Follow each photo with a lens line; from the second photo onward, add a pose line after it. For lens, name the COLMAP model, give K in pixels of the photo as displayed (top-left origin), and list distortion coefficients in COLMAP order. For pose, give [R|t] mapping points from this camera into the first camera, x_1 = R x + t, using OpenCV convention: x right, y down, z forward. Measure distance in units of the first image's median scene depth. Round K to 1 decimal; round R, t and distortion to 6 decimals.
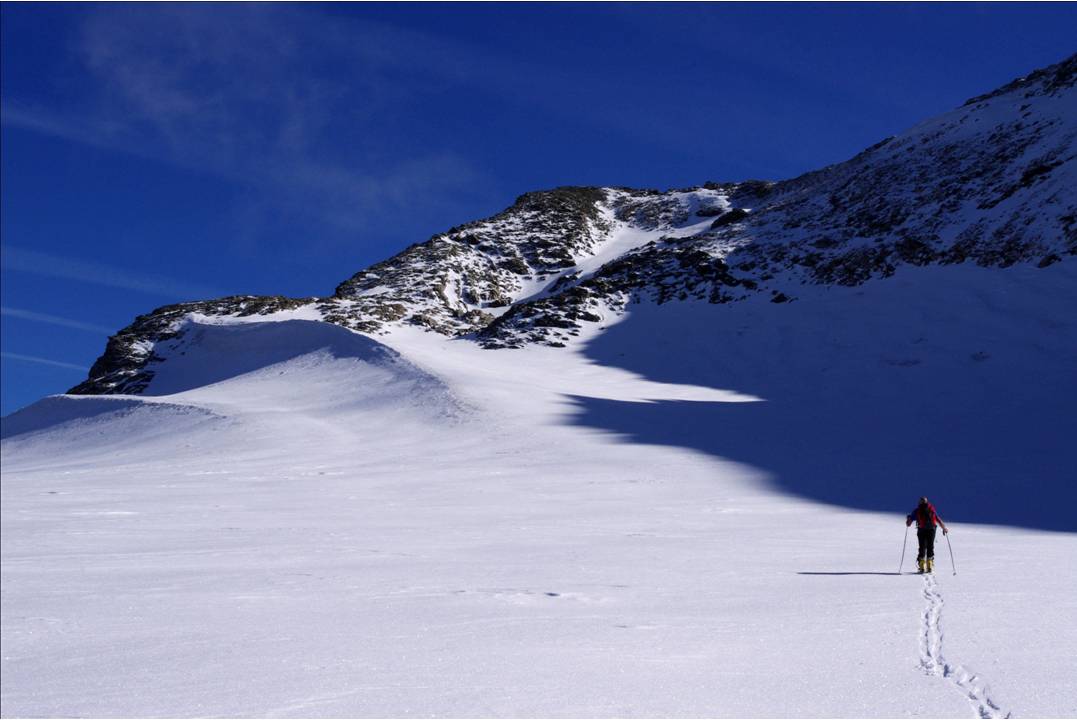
lens RADIAL K [[825.5, 0, 537.4], [0, 825.5, 360.4], [0, 0, 1]] dist [-0.028523, 0.031503]
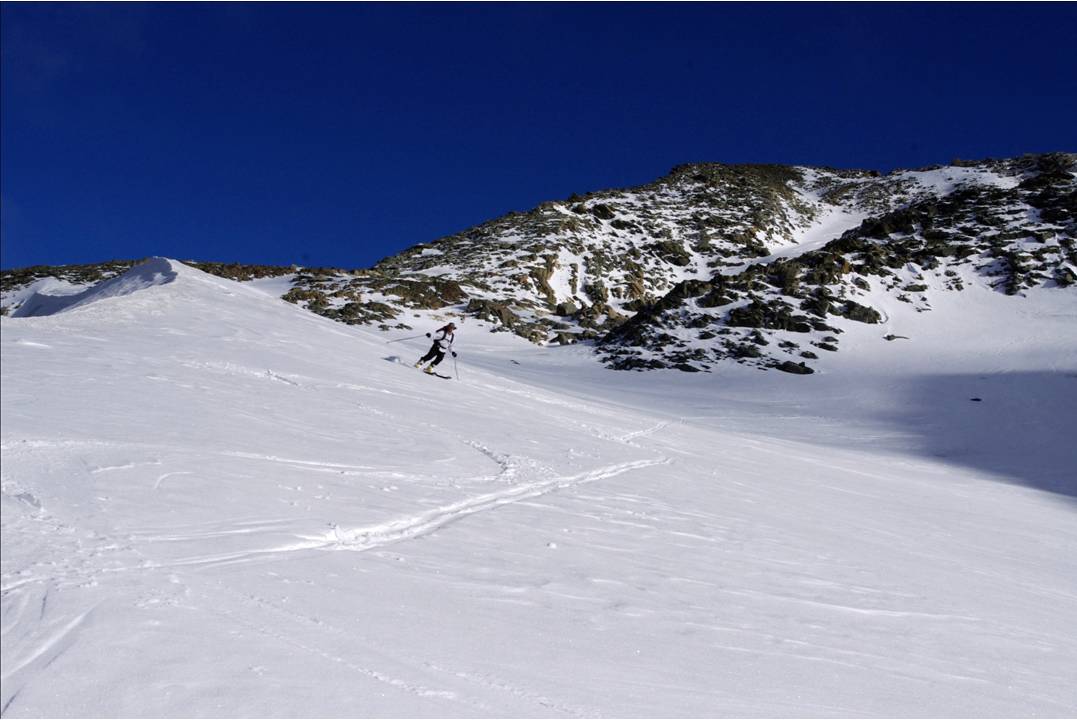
lens RADIAL K [[825.5, 0, 537.7], [0, 825.5, 362.3], [0, 0, 1]] dist [-0.028523, 0.031503]
pose [[0.986356, 0.044597, -0.158471, -0.025305], [-0.053118, 0.997338, -0.049950, 0.003758], [0.155822, 0.057686, 0.986099, 0.415223]]
